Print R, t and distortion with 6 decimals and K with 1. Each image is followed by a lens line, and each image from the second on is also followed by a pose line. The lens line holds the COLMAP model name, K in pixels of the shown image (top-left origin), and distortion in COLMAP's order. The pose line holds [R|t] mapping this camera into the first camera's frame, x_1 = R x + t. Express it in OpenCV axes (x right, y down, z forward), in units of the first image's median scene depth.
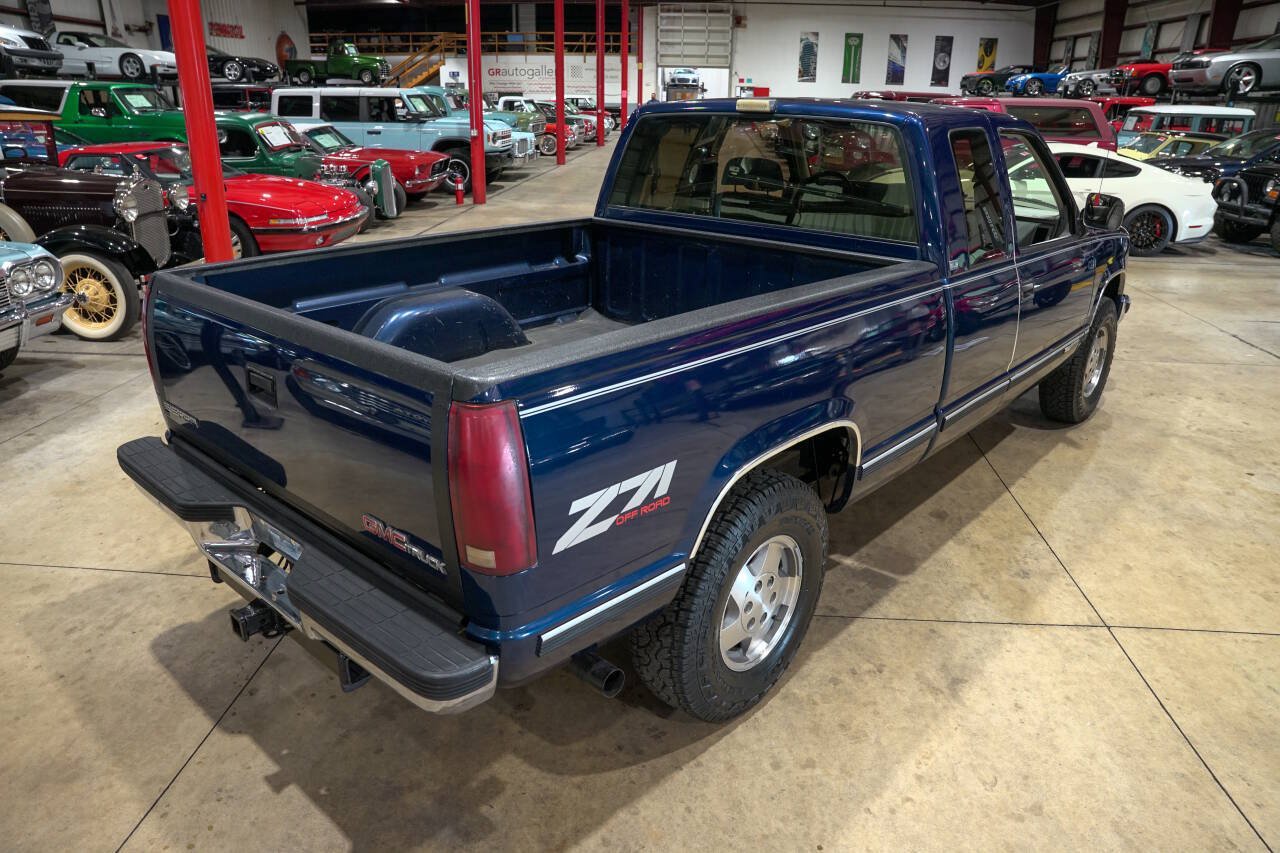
lens RADIAL K [[876.2, 0, 643.9], [0, 876.2, 427.8], [0, 0, 1]] dist [-0.142934, 0.113929]
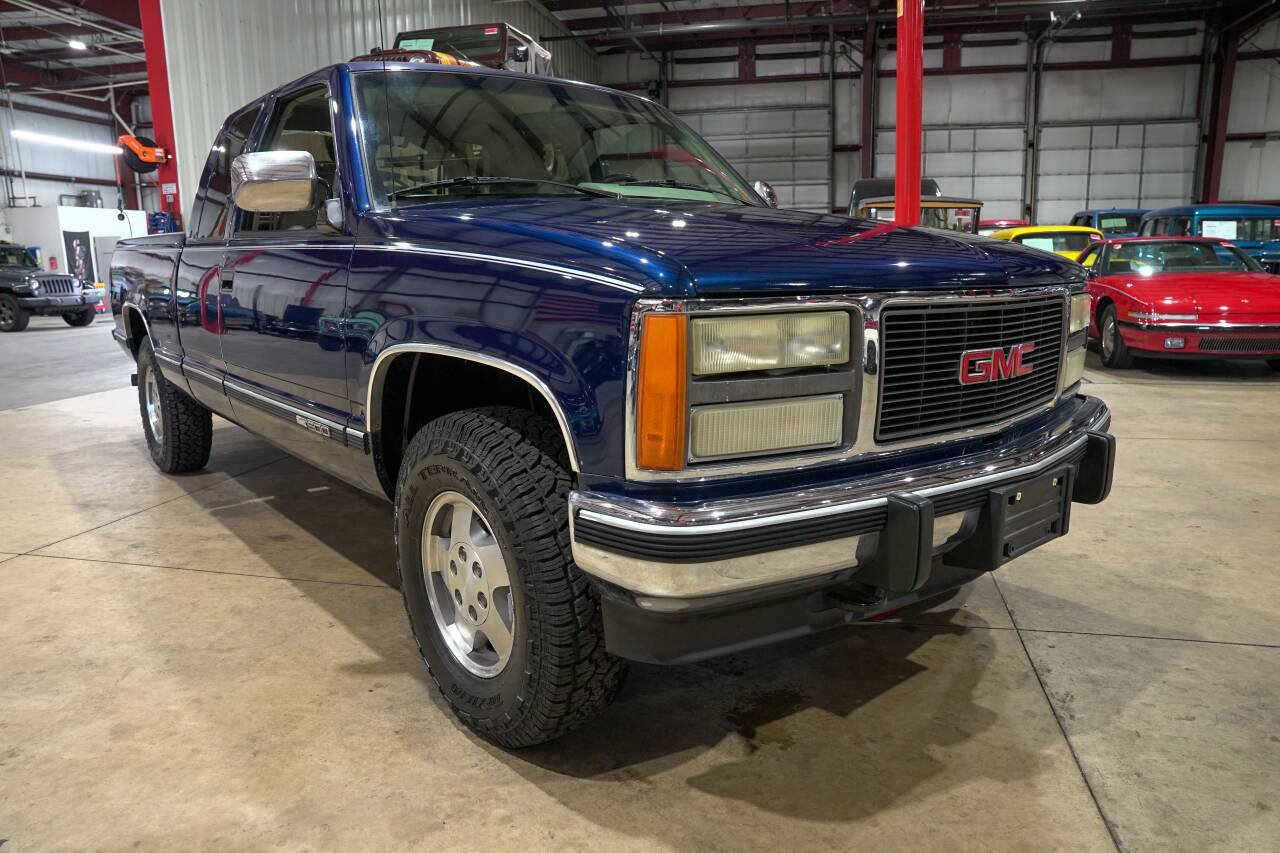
lens RADIAL K [[876.2, 0, 643.9], [0, 876.2, 427.8], [0, 0, 1]] dist [-0.142934, 0.113929]
pose [[-0.143938, 0.177279, -0.973578, 1.435018], [-0.345712, 0.912826, 0.217329, -0.411097], [0.927235, 0.367859, -0.070103, 1.740722]]
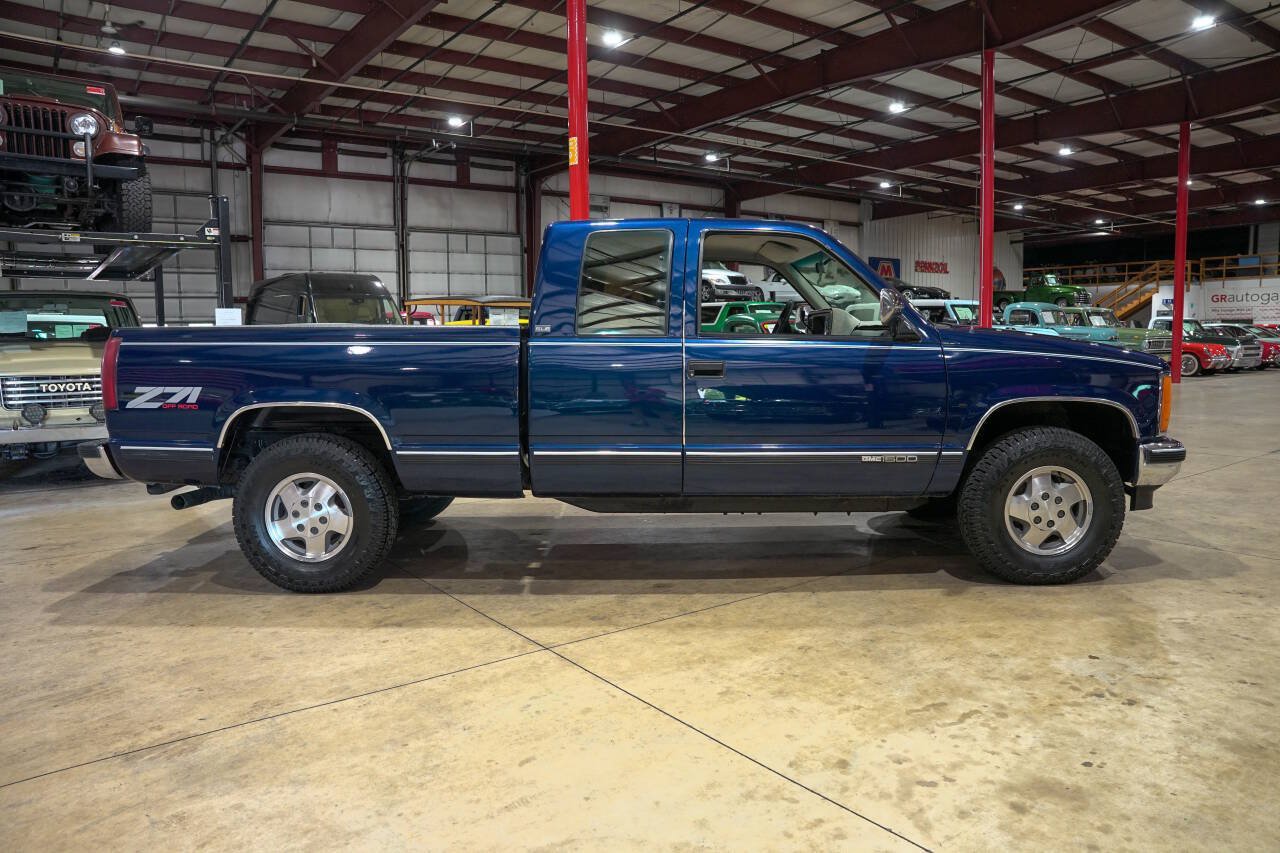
lens RADIAL K [[876.2, 0, 643.9], [0, 876.2, 427.8], [0, 0, 1]] dist [-0.142934, 0.113929]
pose [[0.659764, 0.058243, -0.749212, 1.415959], [-0.253593, 0.955764, -0.149017, 0.103327], [0.707391, 0.288311, 0.645349, 0.312528]]
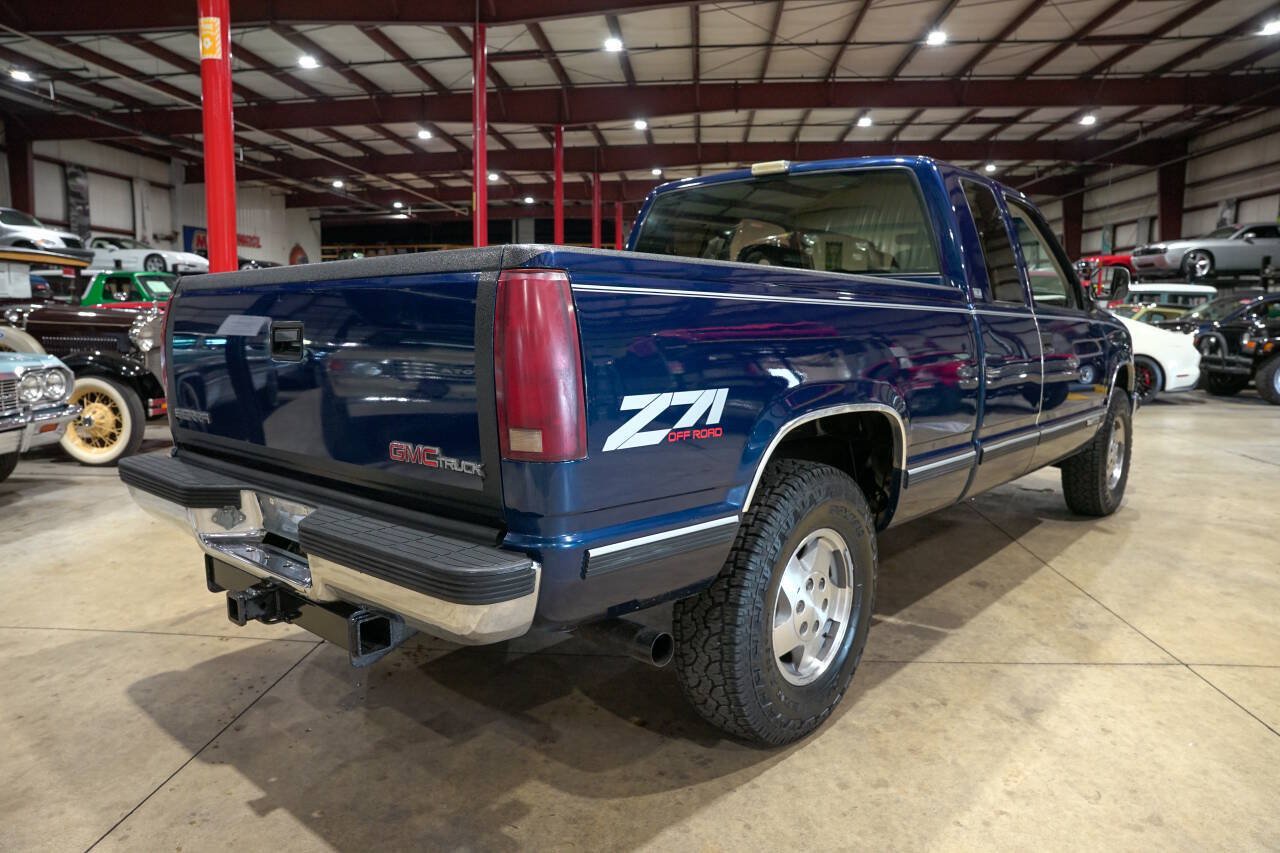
lens RADIAL K [[876.2, 0, 643.9], [0, 876.2, 427.8], [0, 0, 1]] dist [-0.142934, 0.113929]
pose [[0.999892, -0.011701, 0.008913, -0.040068], [0.013474, 0.971672, -0.235948, 0.192850], [-0.005900, 0.236043, 0.971725, 0.062831]]
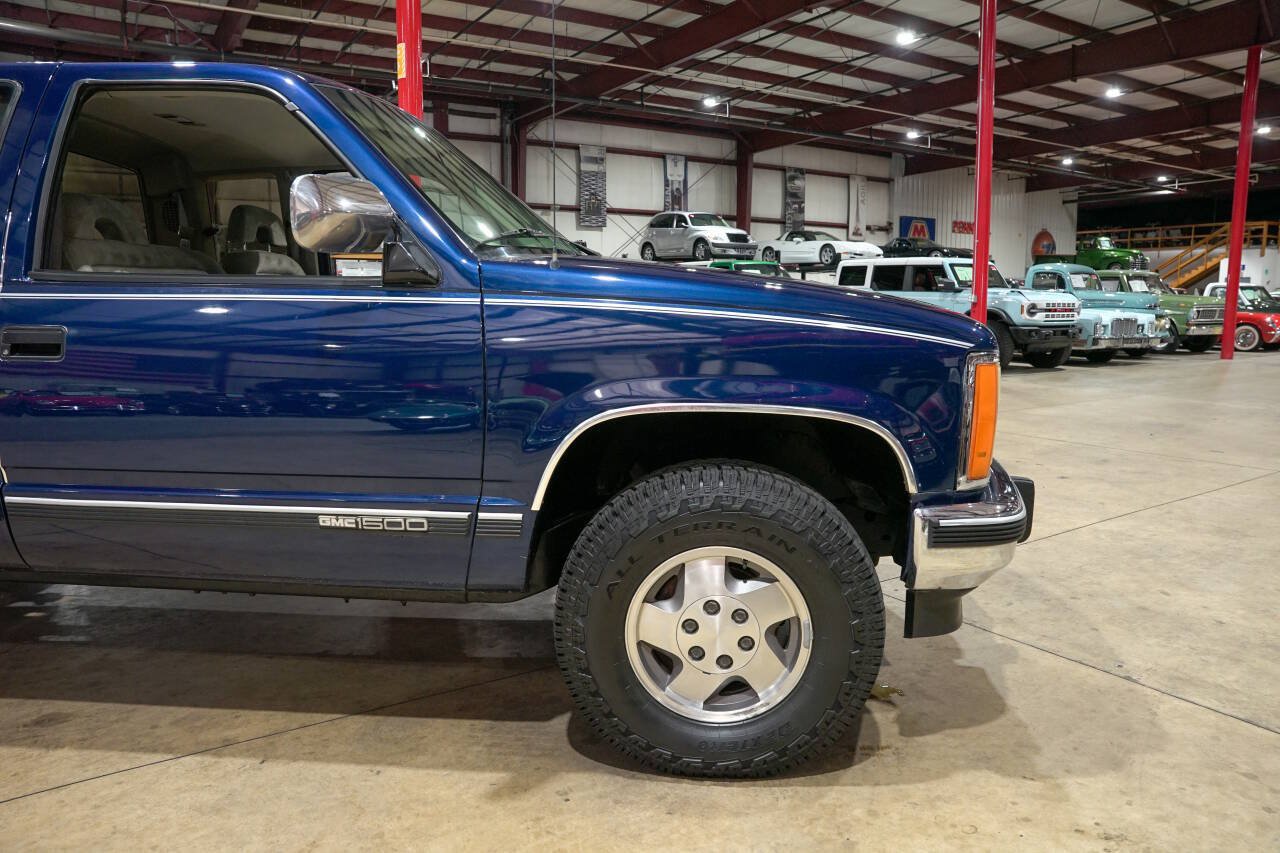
lens RADIAL K [[876.2, 0, 643.9], [0, 876.2, 427.8], [0, 0, 1]] dist [-0.142934, 0.113929]
pose [[0.607454, 0.100039, -0.788030, 1.316589], [-0.278076, 0.956048, -0.092987, -0.197392], [0.744092, 0.275617, 0.608573, 1.144288]]
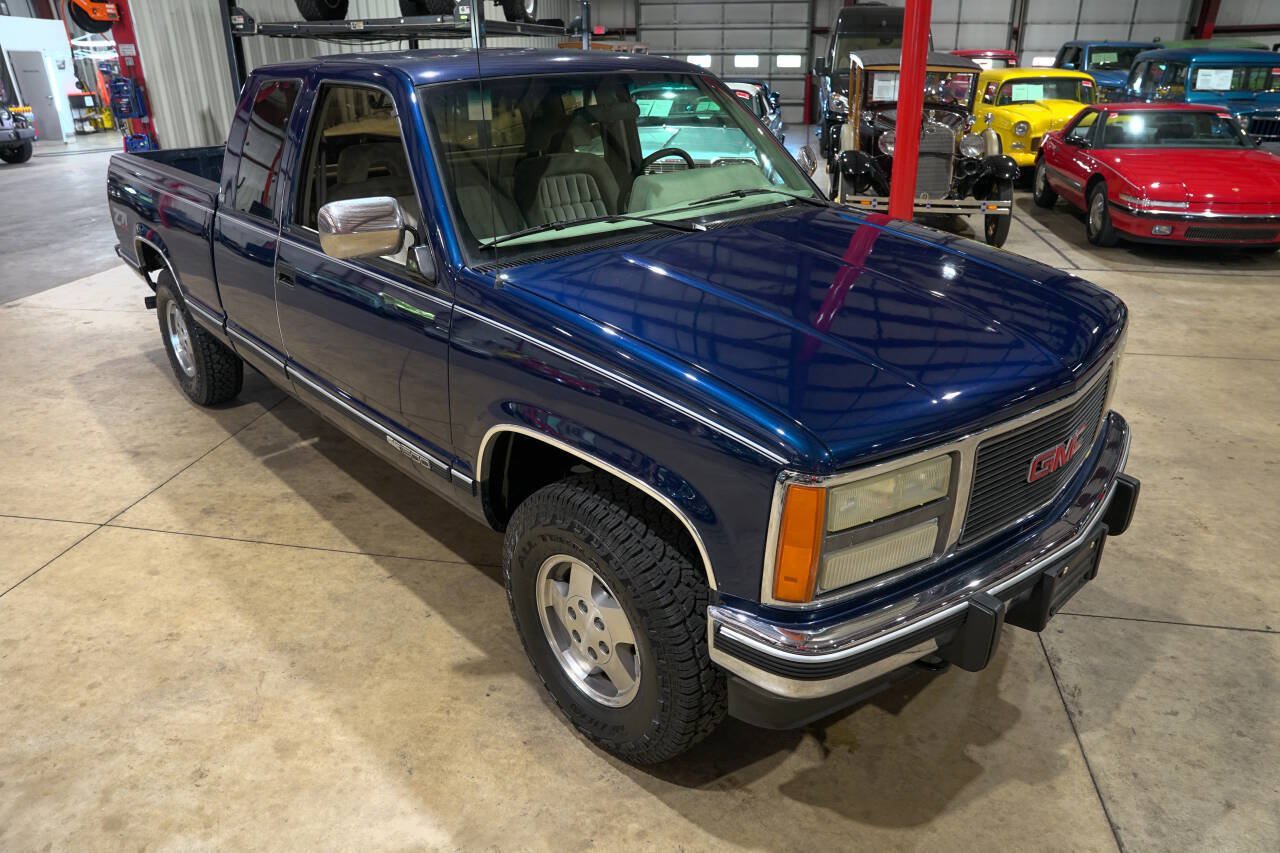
lens RADIAL K [[876.2, 0, 643.9], [0, 876.2, 427.8], [0, 0, 1]] dist [-0.142934, 0.113929]
pose [[-0.097366, 0.388273, -0.916386, 1.456453], [-0.354030, 0.847024, 0.396500, -0.575511], [0.930152, 0.363034, 0.054990, 1.561209]]
